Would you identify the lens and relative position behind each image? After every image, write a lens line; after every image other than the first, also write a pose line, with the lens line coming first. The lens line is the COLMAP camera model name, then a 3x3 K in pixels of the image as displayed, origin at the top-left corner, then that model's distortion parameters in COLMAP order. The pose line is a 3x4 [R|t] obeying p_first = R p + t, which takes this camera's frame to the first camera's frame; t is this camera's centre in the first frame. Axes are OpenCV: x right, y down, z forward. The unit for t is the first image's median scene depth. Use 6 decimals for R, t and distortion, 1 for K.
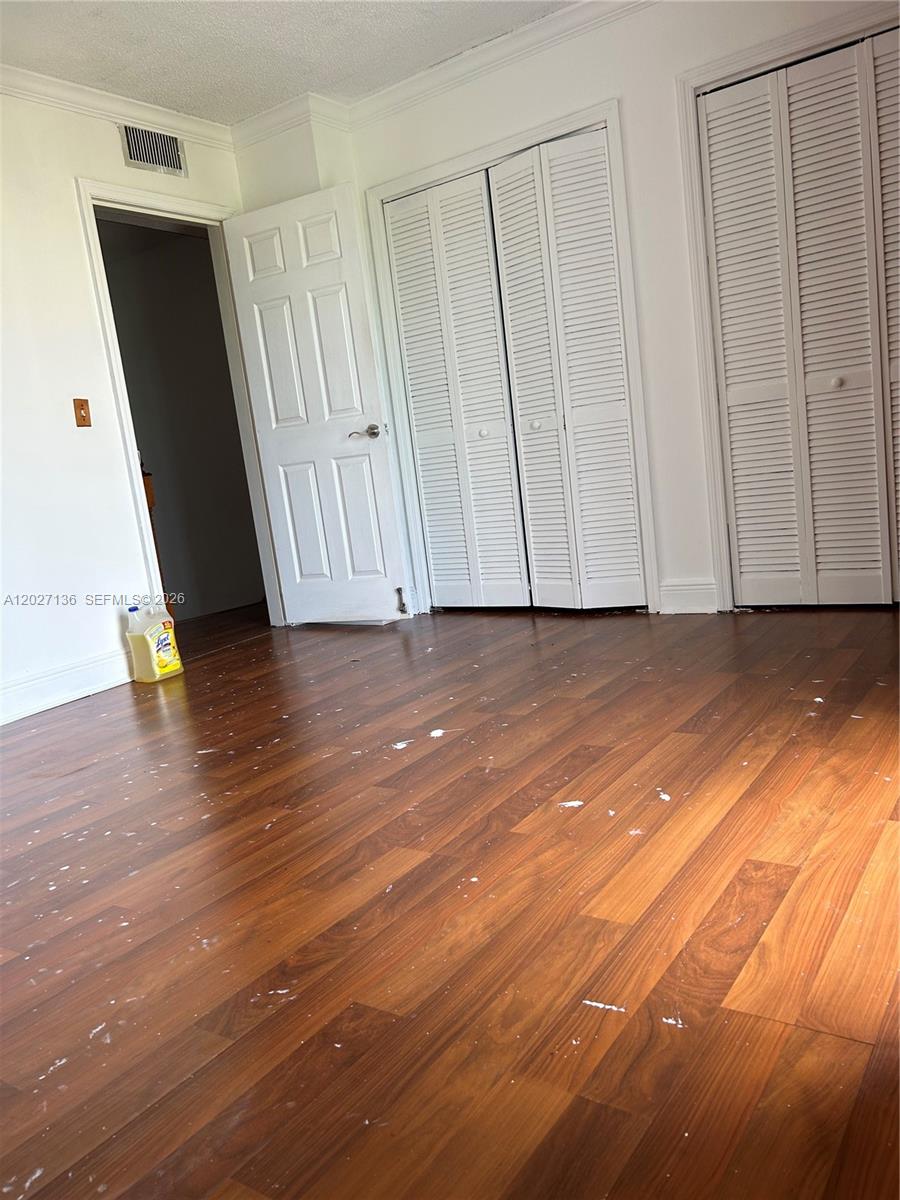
lens RADIAL K [[911.1, 0, 443.4], [0, 911.1, 606.4], [0, 0, 1]] dist [0.055391, -0.061463]
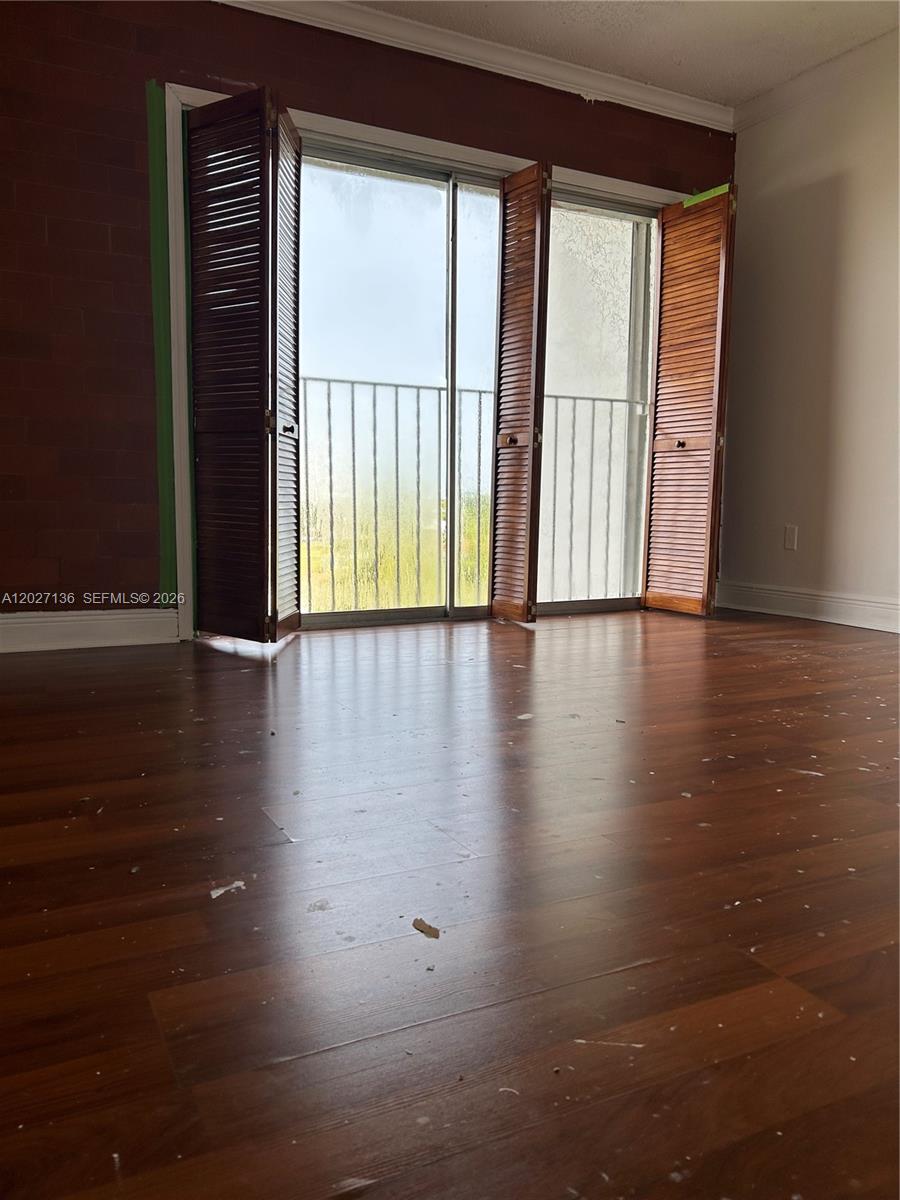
lens RADIAL K [[911.1, 0, 449.0], [0, 911.1, 601.4], [0, 0, 1]] dist [0.055391, -0.061463]
pose [[-0.880611, 0.064639, 0.469410, -0.299071], [0.172704, 0.966291, 0.190930, -0.127887], [-0.441245, 0.249204, -0.862090, 1.429289]]
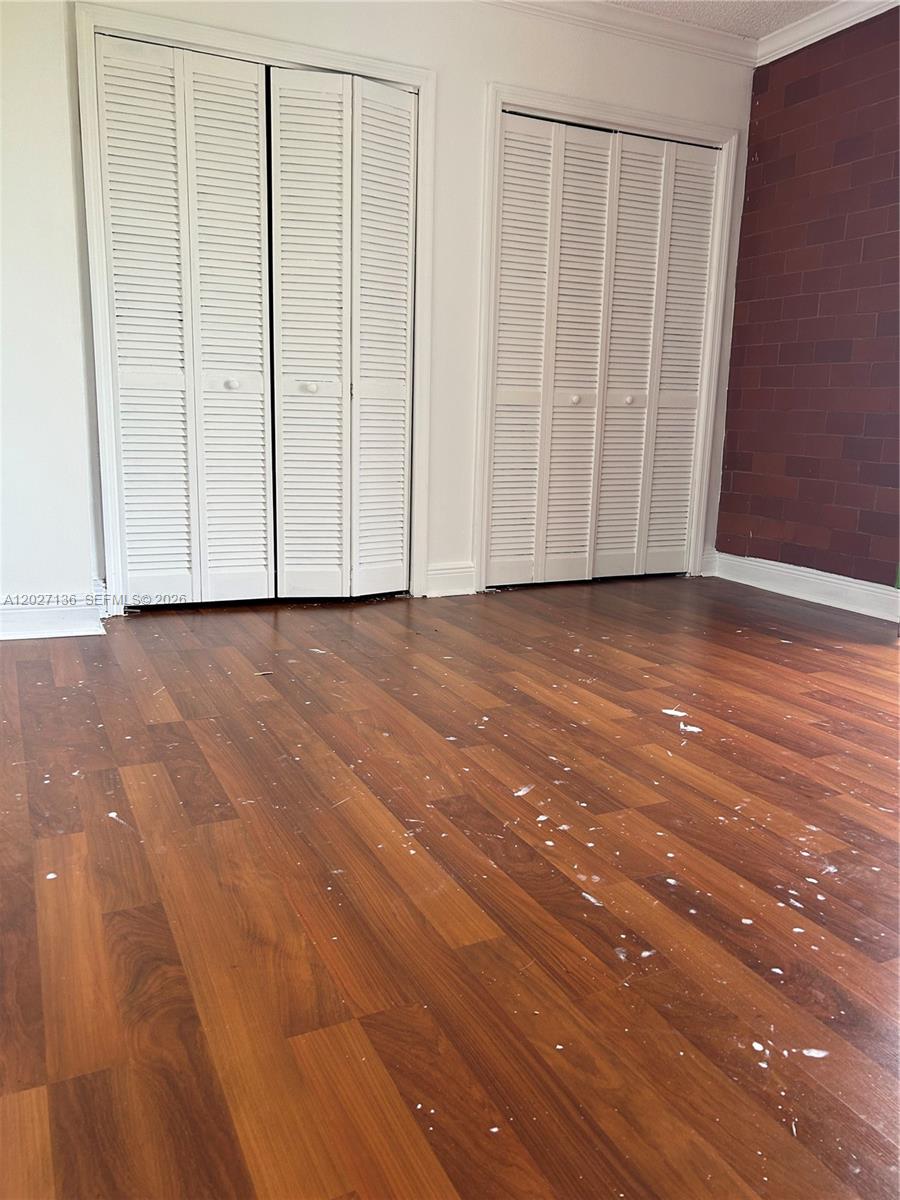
lens RADIAL K [[911.1, 0, 446.5], [0, 911.1, 601.0], [0, 0, 1]] dist [0.055391, -0.061463]
pose [[0.486835, -0.037500, 0.872689, -0.758517], [0.050755, 0.998604, 0.014597, -0.002085], [-0.872018, 0.037187, 0.488059, 0.588825]]
